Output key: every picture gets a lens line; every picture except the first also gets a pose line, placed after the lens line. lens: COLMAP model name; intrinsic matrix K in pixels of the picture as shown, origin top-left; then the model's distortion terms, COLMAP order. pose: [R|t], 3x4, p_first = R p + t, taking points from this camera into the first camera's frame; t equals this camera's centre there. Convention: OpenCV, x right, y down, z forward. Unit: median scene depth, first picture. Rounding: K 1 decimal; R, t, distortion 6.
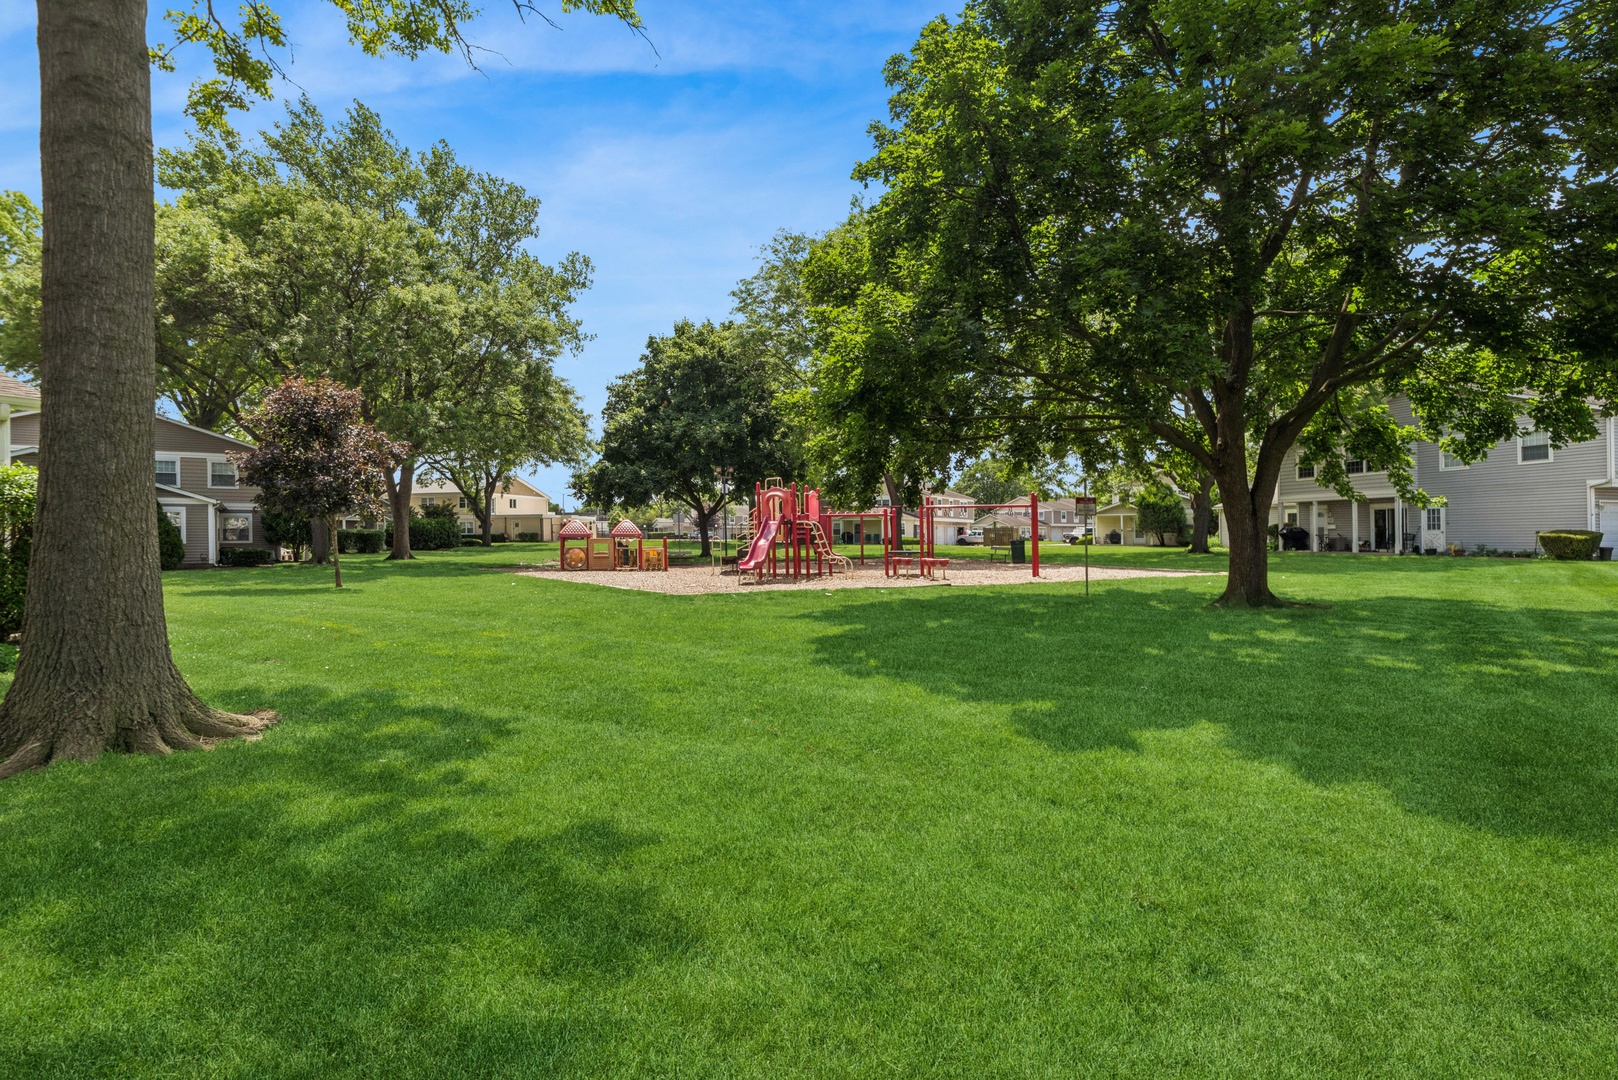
lens RADIAL K [[818.8, 0, 793.2], [0, 818.8, 530.7], [0, 0, 1]] dist [0.001245, 0.003445]
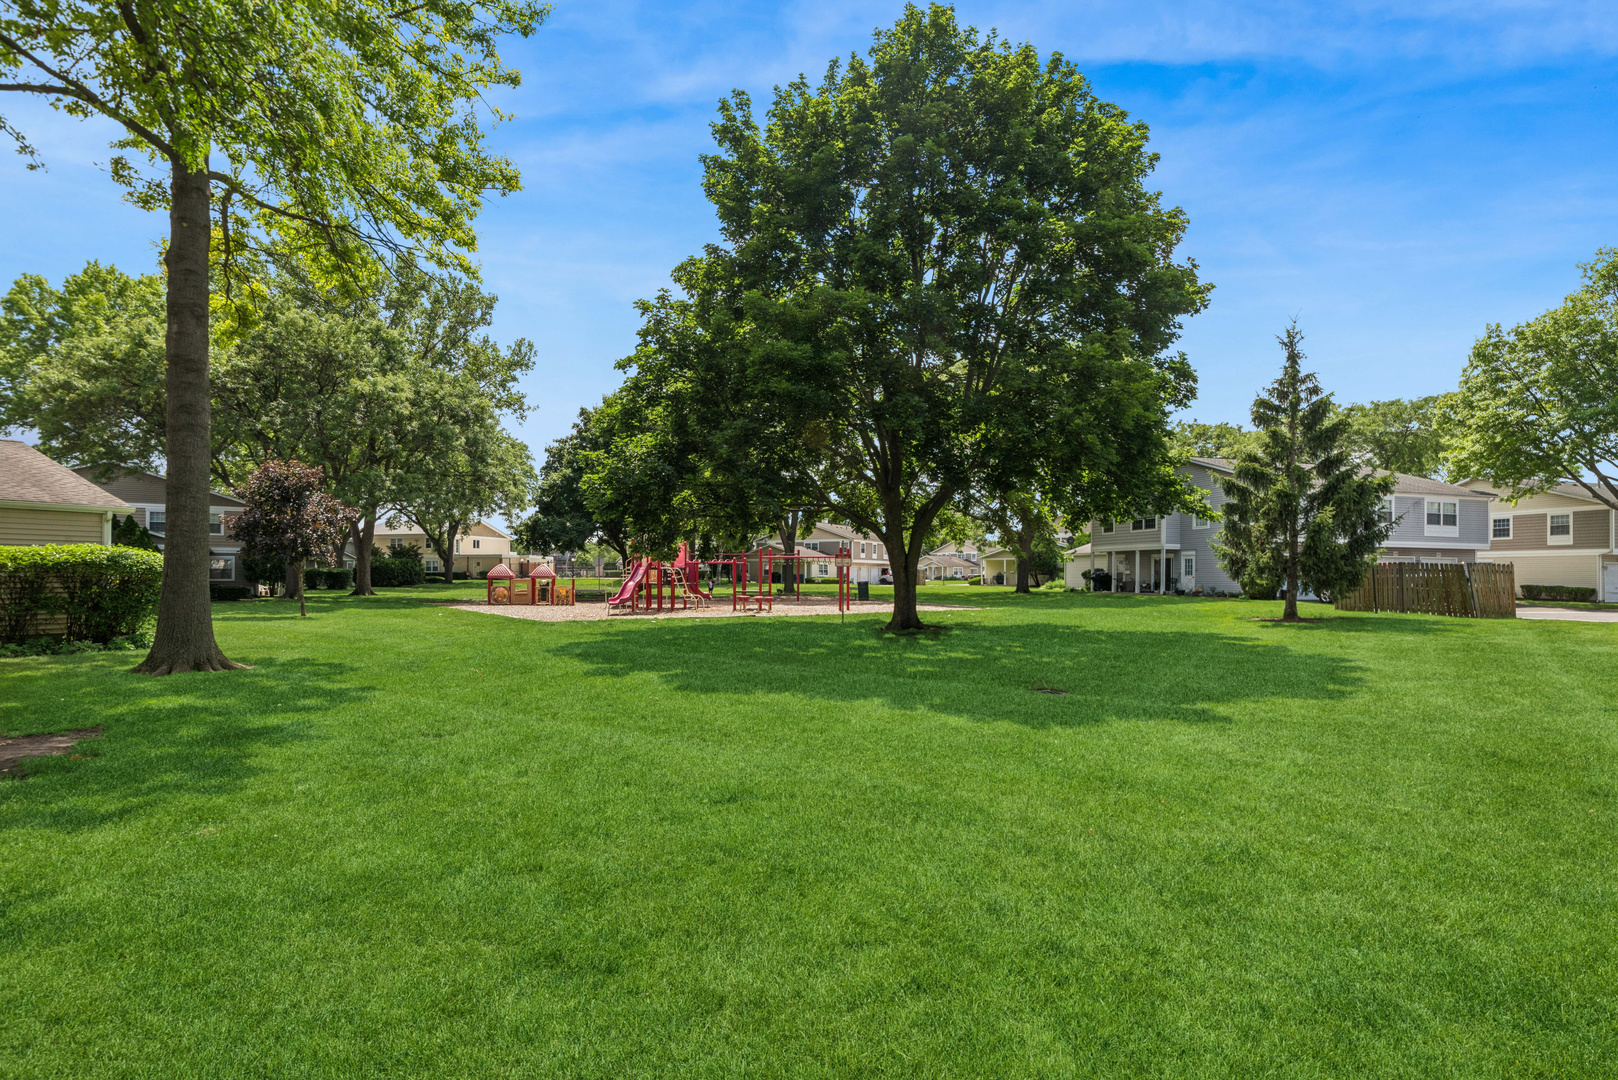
lens RADIAL K [[818.8, 0, 813.7], [0, 818.8, 544.6], [0, 0, 1]] dist [0.001245, 0.003445]
pose [[0.999319, 0.006824, 0.036255, 0.129238], [-0.005801, 0.999584, -0.028242, -0.008139], [-0.036433, 0.028012, 0.998943, -0.207358]]
